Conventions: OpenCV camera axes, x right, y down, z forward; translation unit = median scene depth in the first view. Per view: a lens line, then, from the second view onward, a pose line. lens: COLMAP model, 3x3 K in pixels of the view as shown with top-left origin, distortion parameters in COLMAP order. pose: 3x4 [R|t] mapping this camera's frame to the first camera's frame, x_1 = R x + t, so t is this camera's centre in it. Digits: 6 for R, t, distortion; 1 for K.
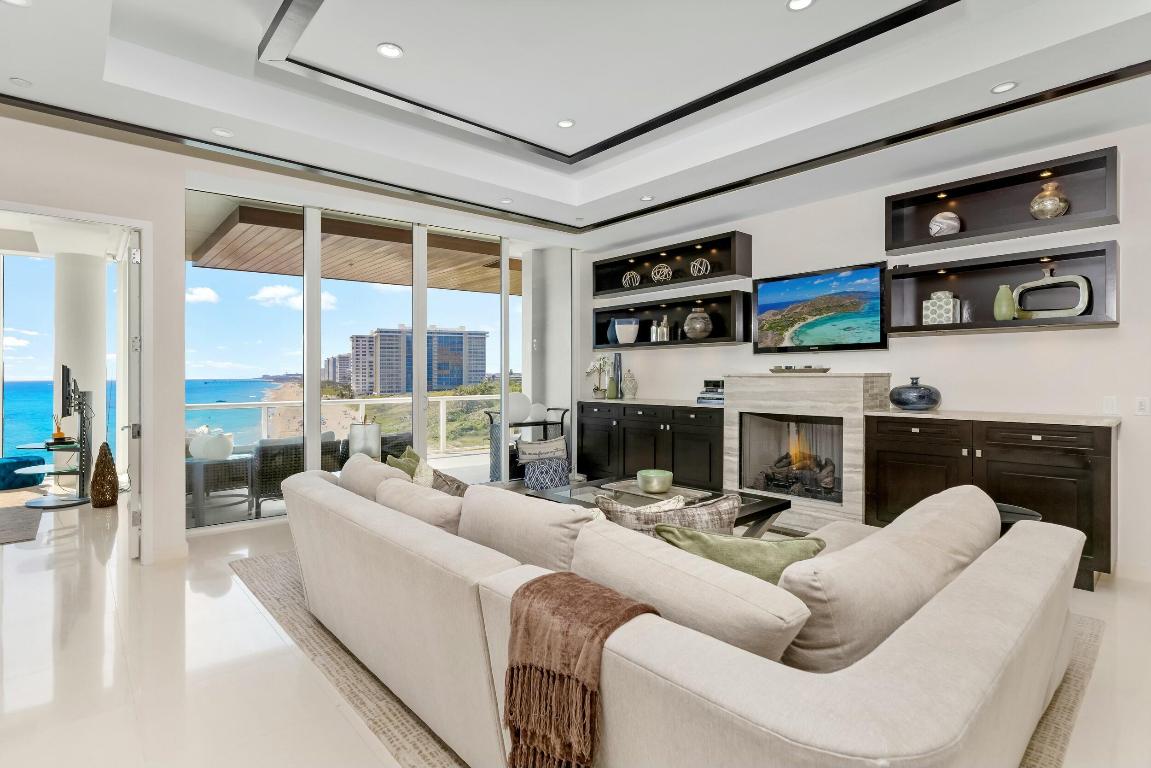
lens RADIAL K [[554.9, 0, 575.5], [0, 554.9, 384.0], [0, 0, 1]] dist [-0.002197, -0.000287]
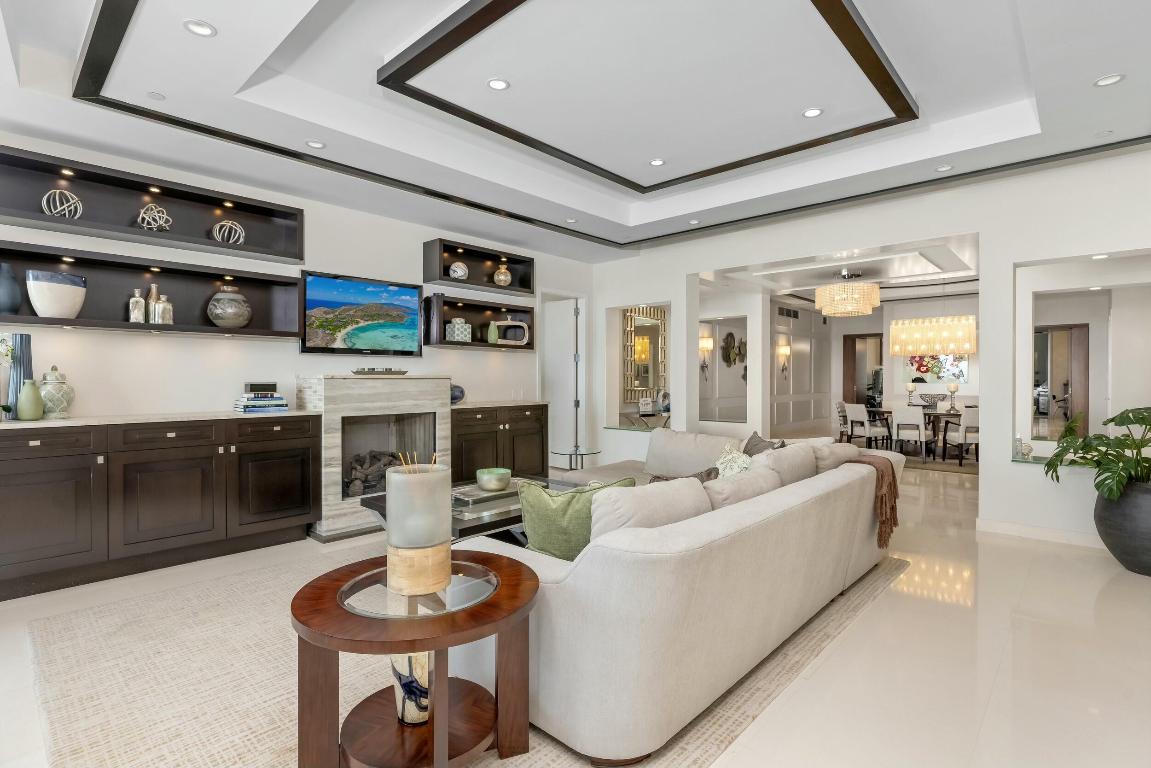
lens RADIAL K [[534.4, 0, 575.5], [0, 534.4, 384.0], [0, 0, 1]] dist [-0.001201, -0.000181]
pose [[-0.071765, -0.009767, 0.997374, -0.611771], [0.012651, 0.999863, 0.010702, -0.008491], [-0.997341, 0.013385, -0.071631, 0.678146]]
